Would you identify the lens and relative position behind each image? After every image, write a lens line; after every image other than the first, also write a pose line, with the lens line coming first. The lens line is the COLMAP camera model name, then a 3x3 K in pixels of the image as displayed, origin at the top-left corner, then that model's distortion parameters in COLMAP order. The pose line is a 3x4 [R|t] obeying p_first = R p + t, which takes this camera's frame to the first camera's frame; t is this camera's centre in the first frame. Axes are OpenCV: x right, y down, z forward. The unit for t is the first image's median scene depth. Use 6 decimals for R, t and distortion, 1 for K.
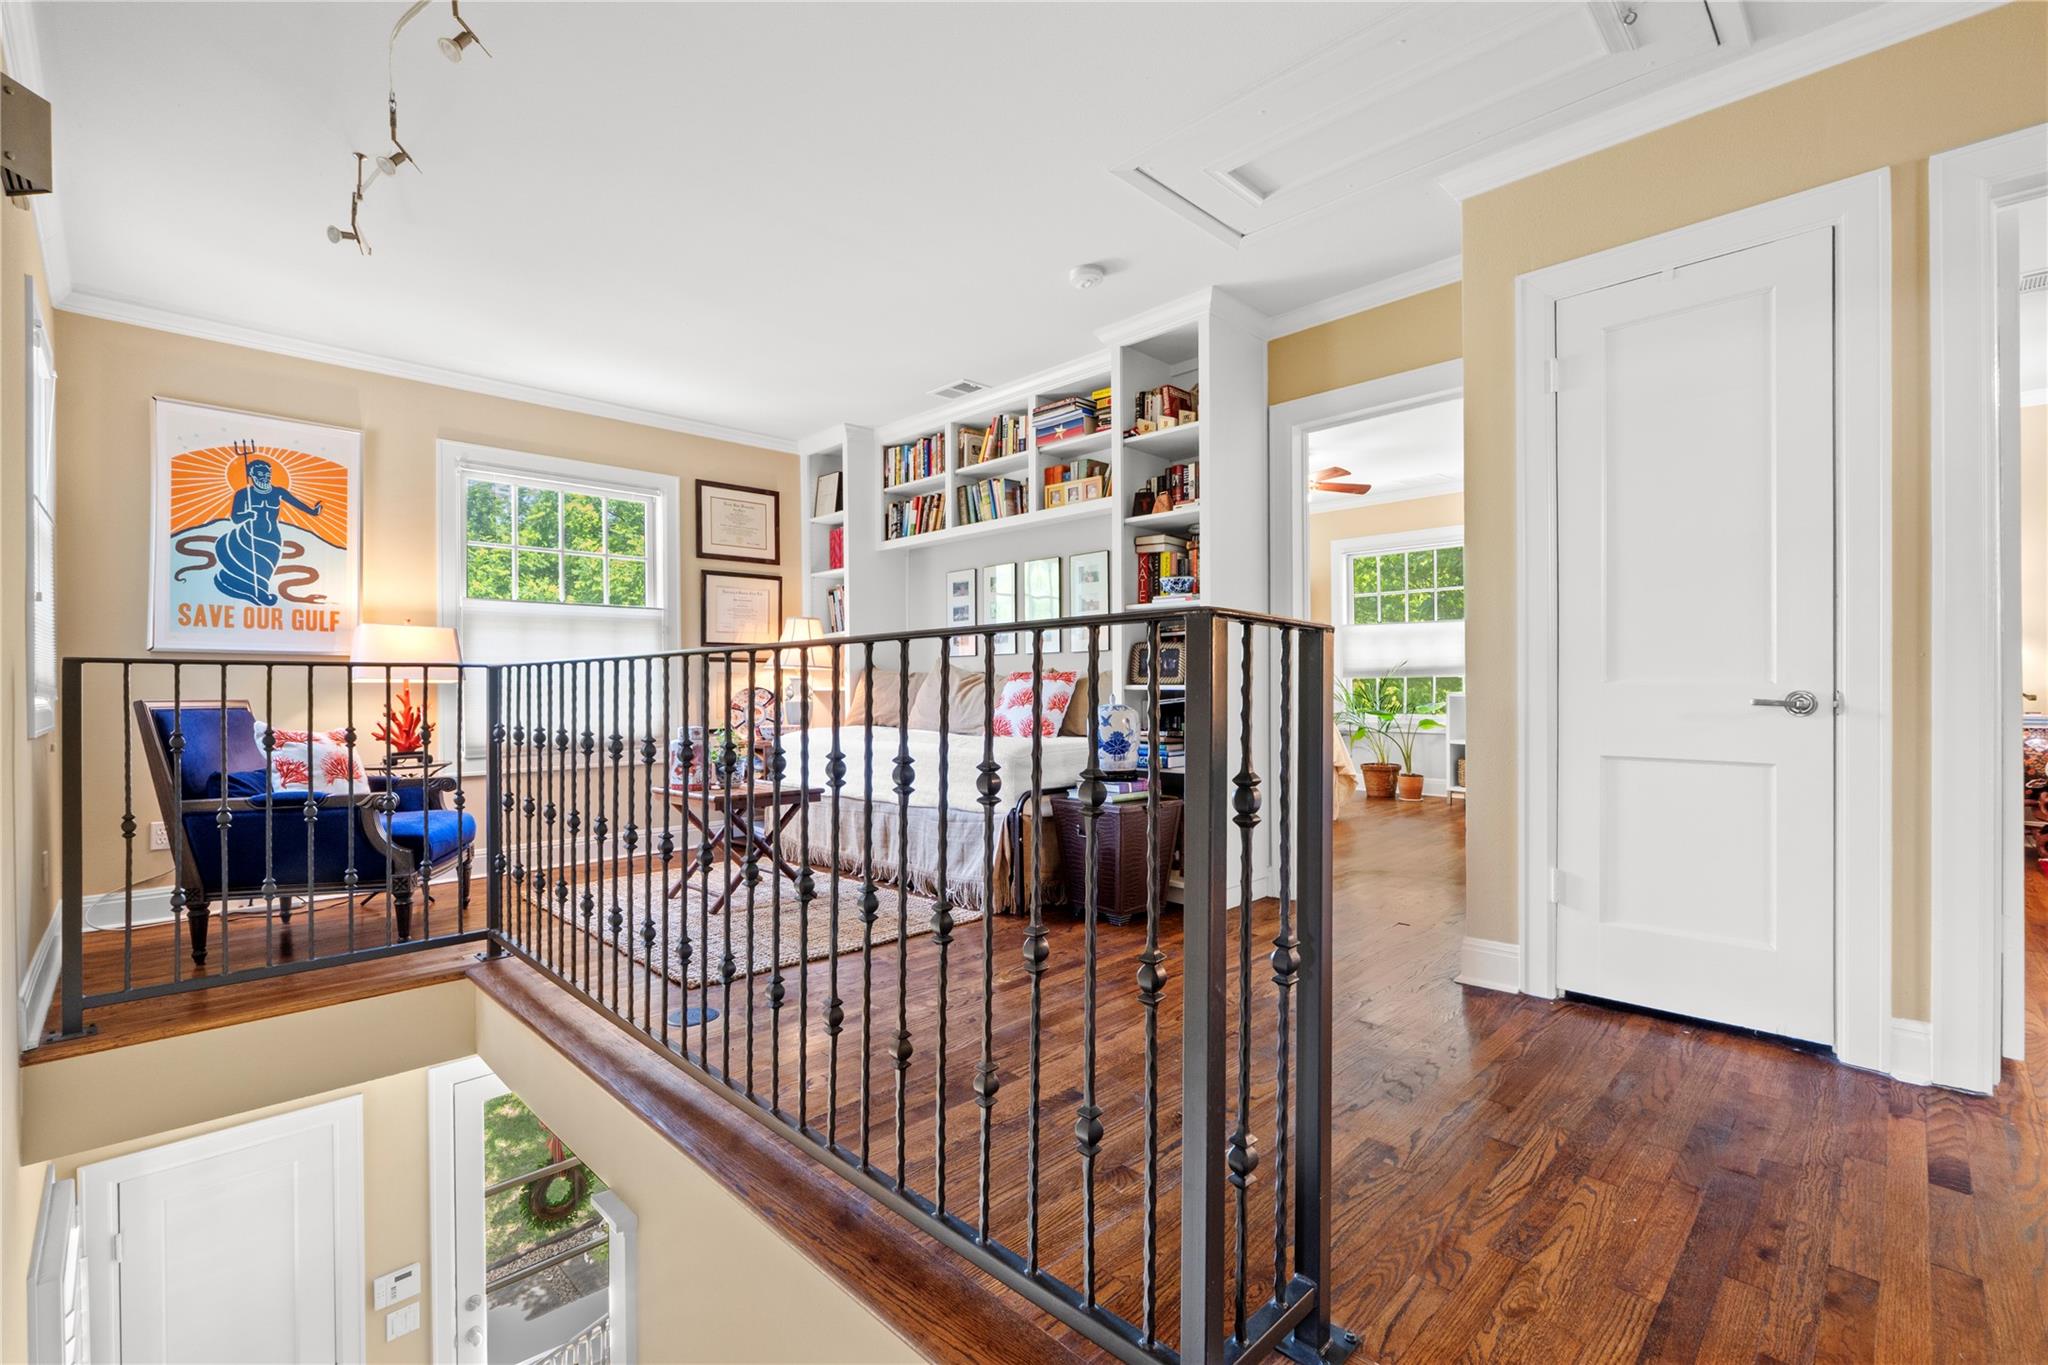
lens RADIAL K [[886.5, 0, 1023.1], [0, 886.5, 685.9], [0, 0, 1]] dist [-0.008894, 0.001072]
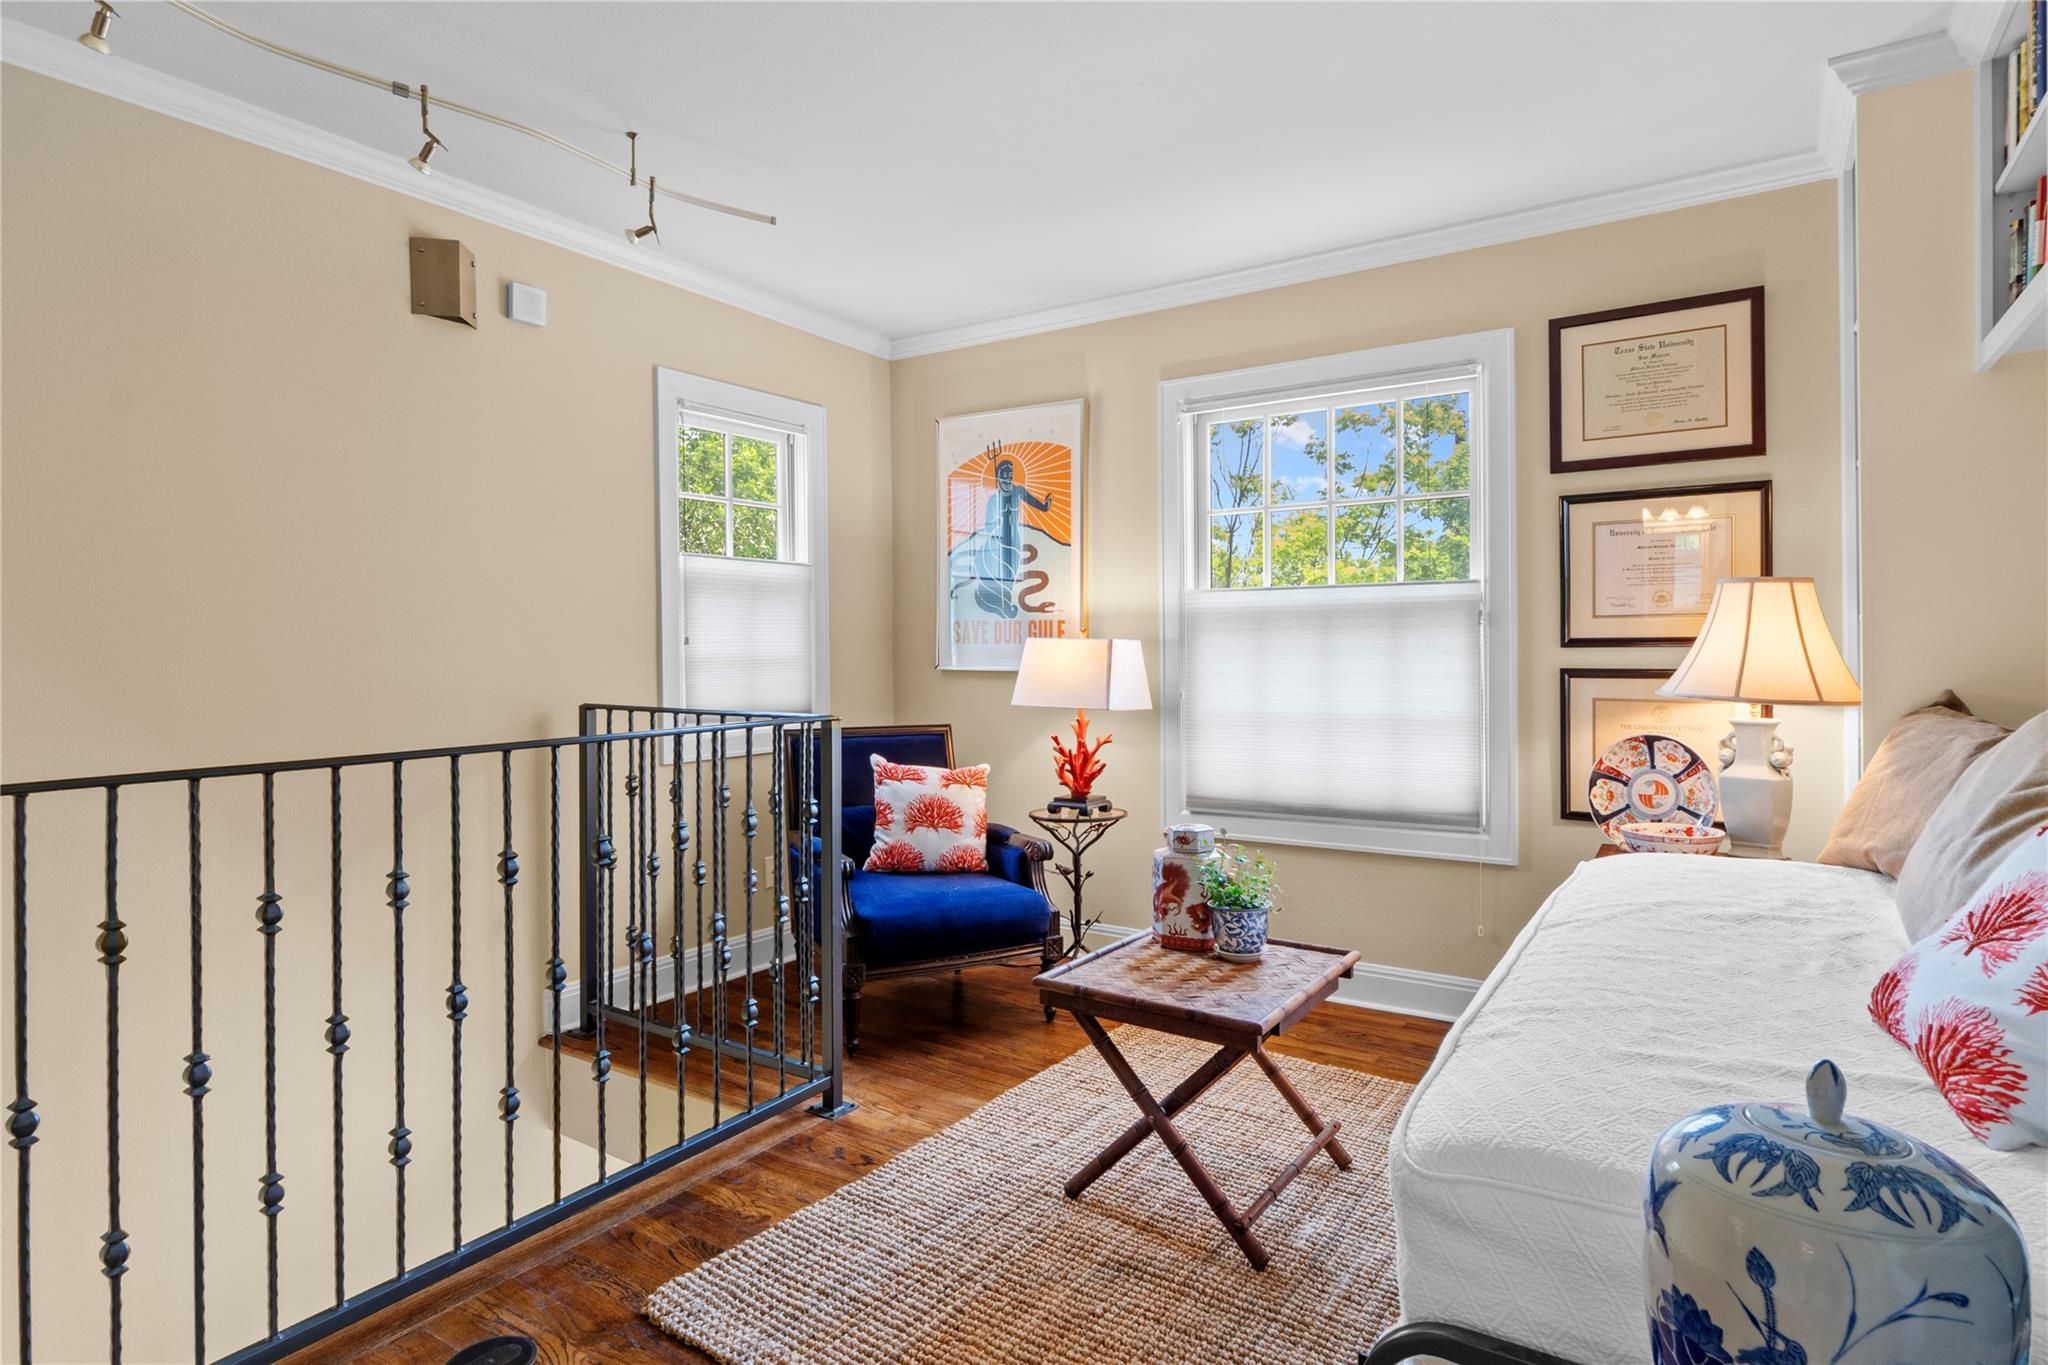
lens RADIAL K [[1117.9, 0, 1008.1], [0, 1117.9, 642.1], [0, 0, 1]] dist [-0.001321, -0.000402]
pose [[0.198155, -0.000667, -0.980170, 0.262893], [0.002970, 0.999996, -0.000080, -0.063314], [0.980166, -0.002895, 0.198156, 0.735810]]
